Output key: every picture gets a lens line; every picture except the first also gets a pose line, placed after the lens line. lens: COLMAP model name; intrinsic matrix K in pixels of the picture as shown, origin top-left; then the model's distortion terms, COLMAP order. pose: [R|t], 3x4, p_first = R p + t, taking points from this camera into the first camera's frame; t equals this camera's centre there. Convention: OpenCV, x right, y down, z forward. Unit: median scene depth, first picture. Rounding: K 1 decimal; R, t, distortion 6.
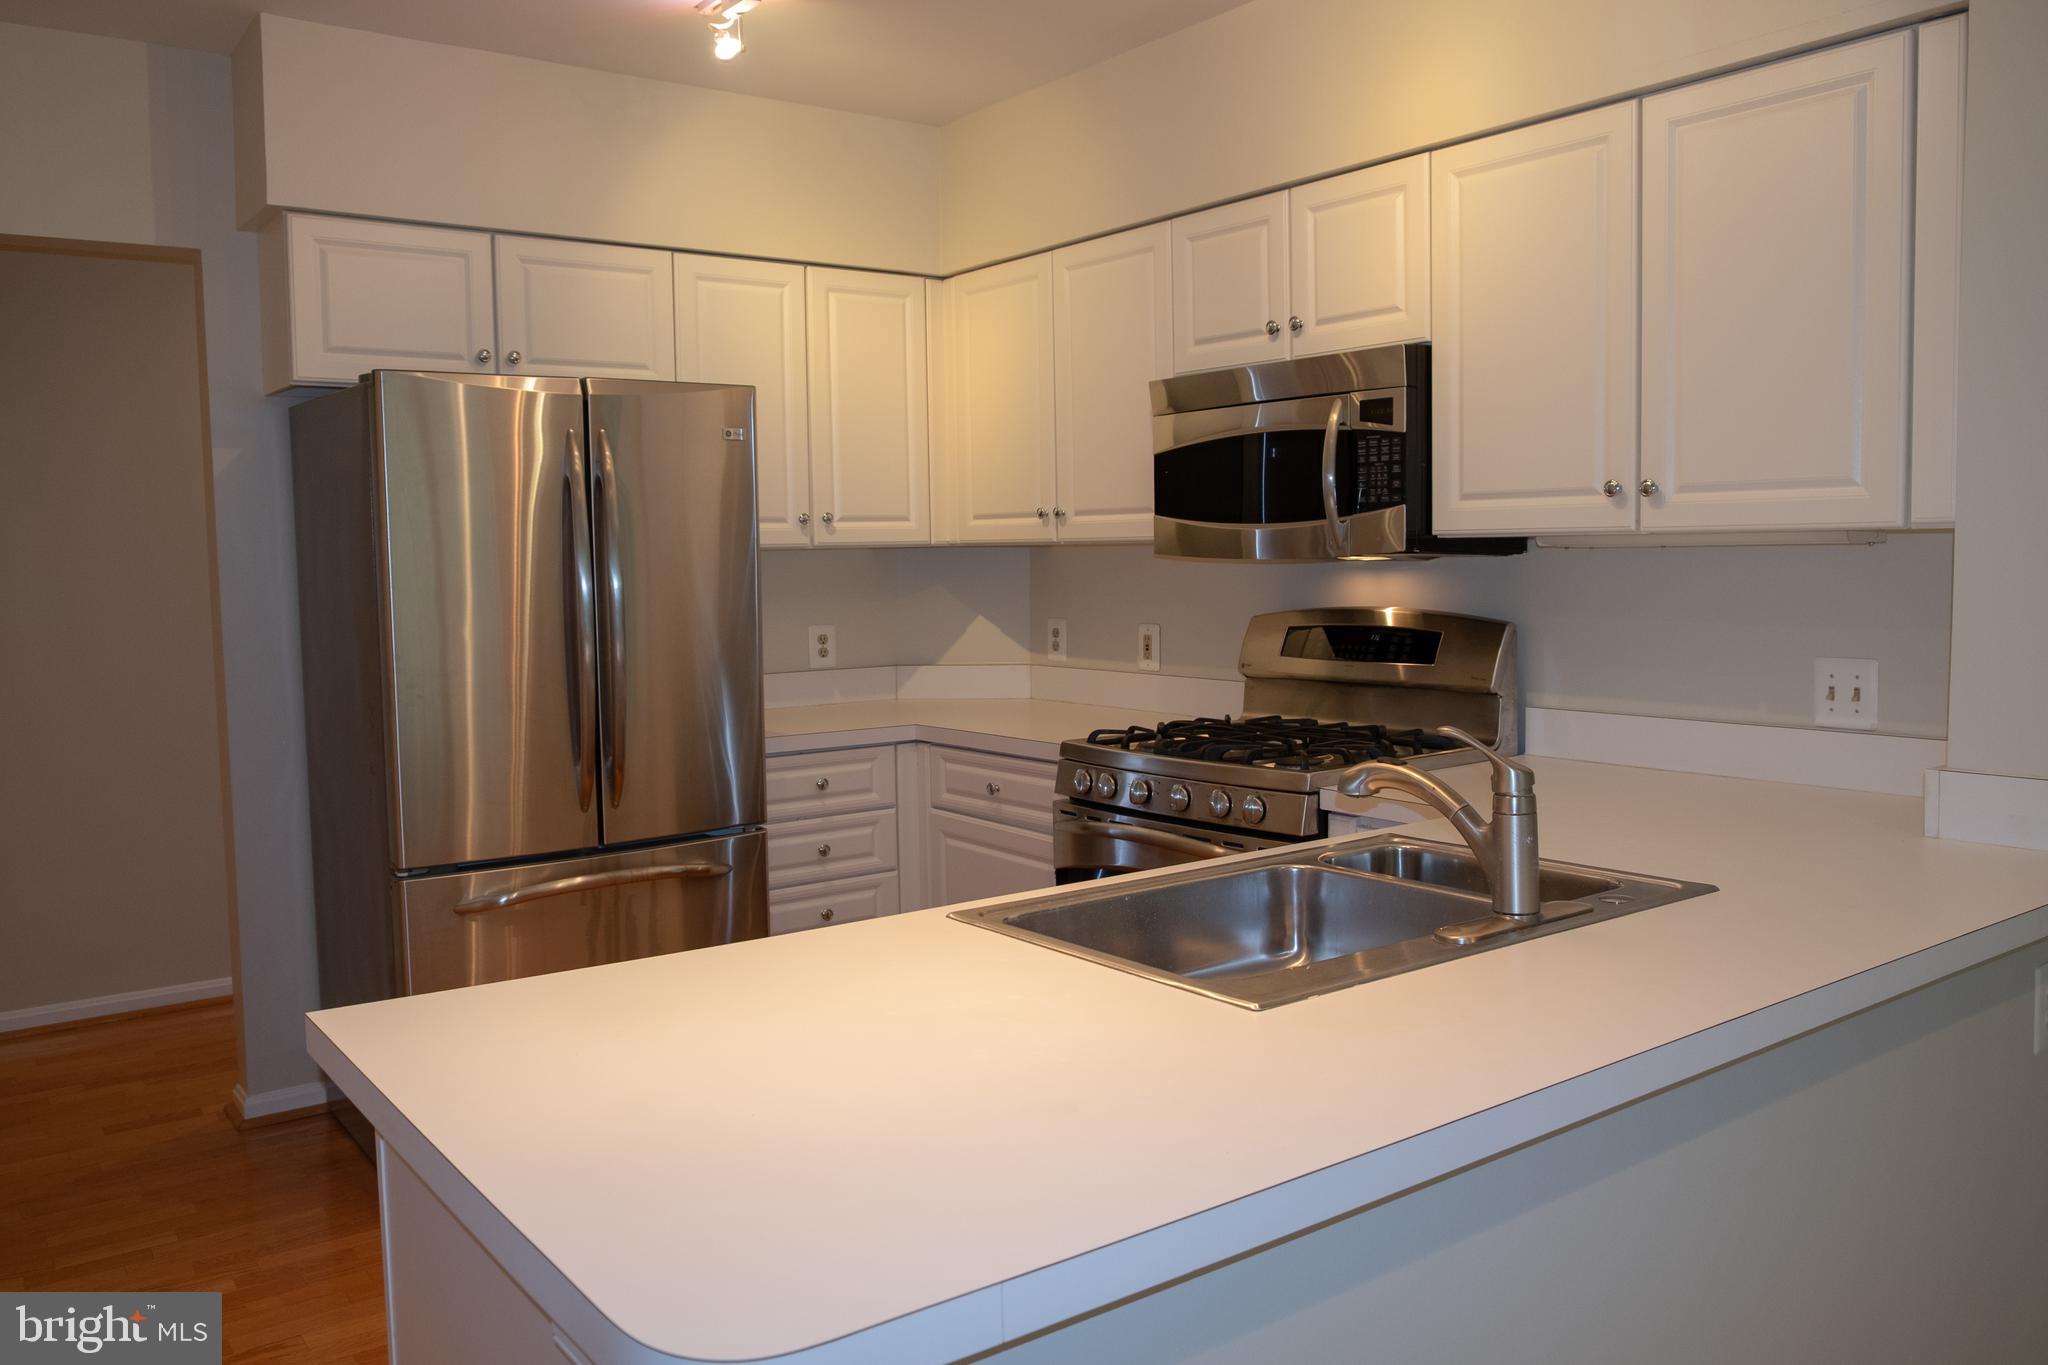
lens RADIAL K [[1592.2, 0, 1034.1], [0, 1592.2, 676.1], [0, 0, 1]] dist [-0.030362, -0.003218]
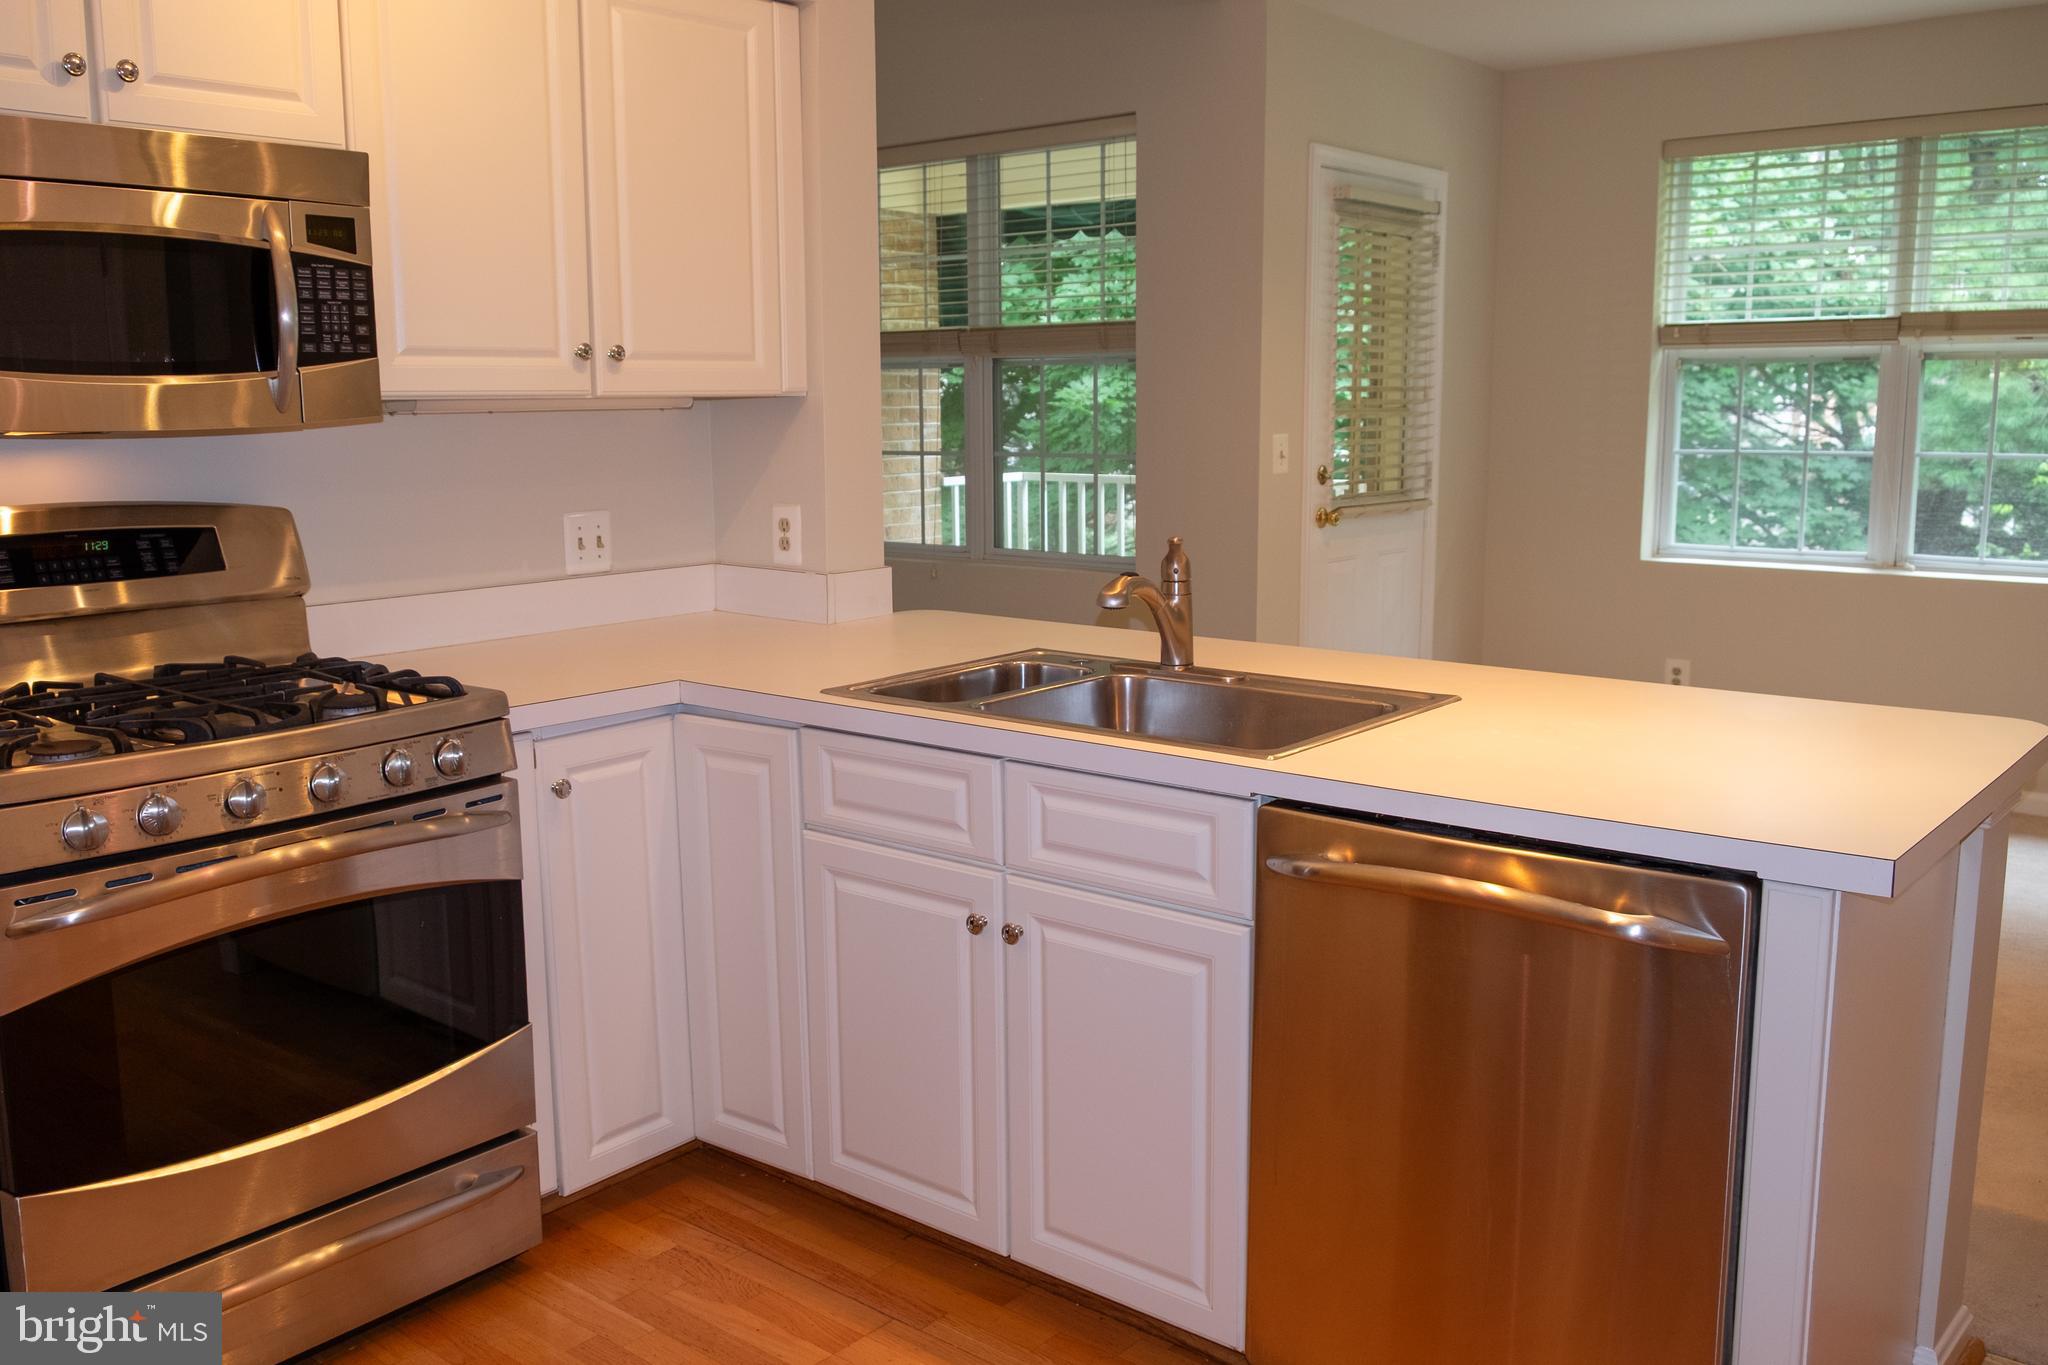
lens RADIAL K [[1704.4, 0, 1032.3], [0, 1704.4, 687.5], [0, 0, 1]] dist [-0.017738, 0.000876]
pose [[-0.230669, -0.149373, 0.961499, -0.766401], [0.086080, 0.981140, 0.173076, -0.072310], [-0.969217, 0.122689, -0.213461, 0.985818]]
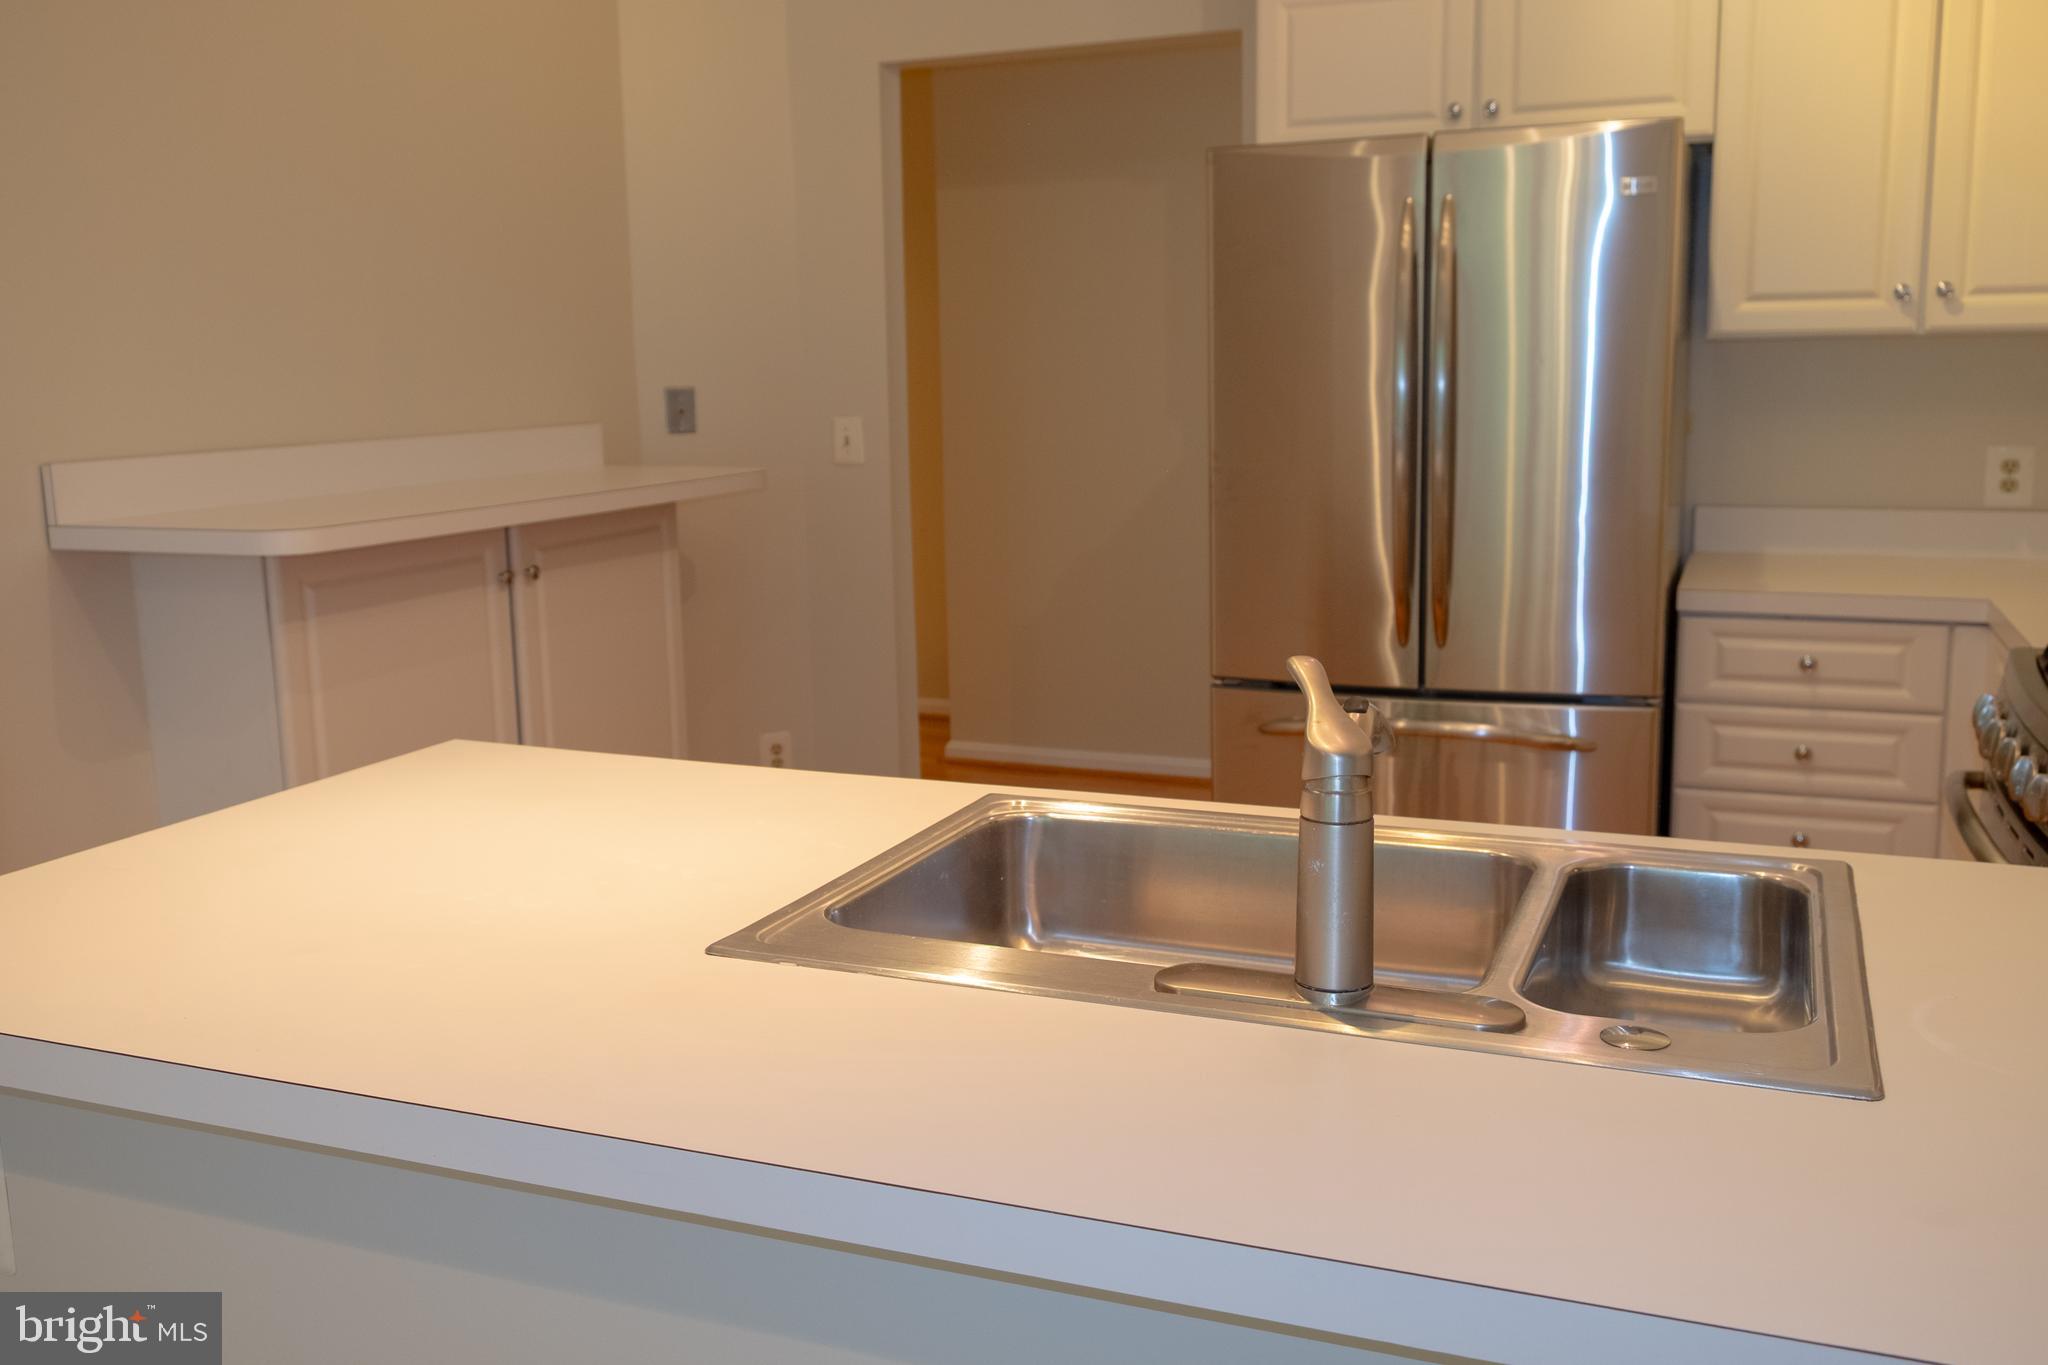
lens RADIAL K [[1821.6, 0, 1025.4], [0, 1821.6, 677.9], [0, 0, 1]] dist [0.005241, 0.002437]
pose [[0.516581, 0.159078, -0.841331, 0.353217], [-0.060030, 0.986901, 0.149744, -0.027175], [0.854132, -0.026849, 0.519363, 0.236909]]
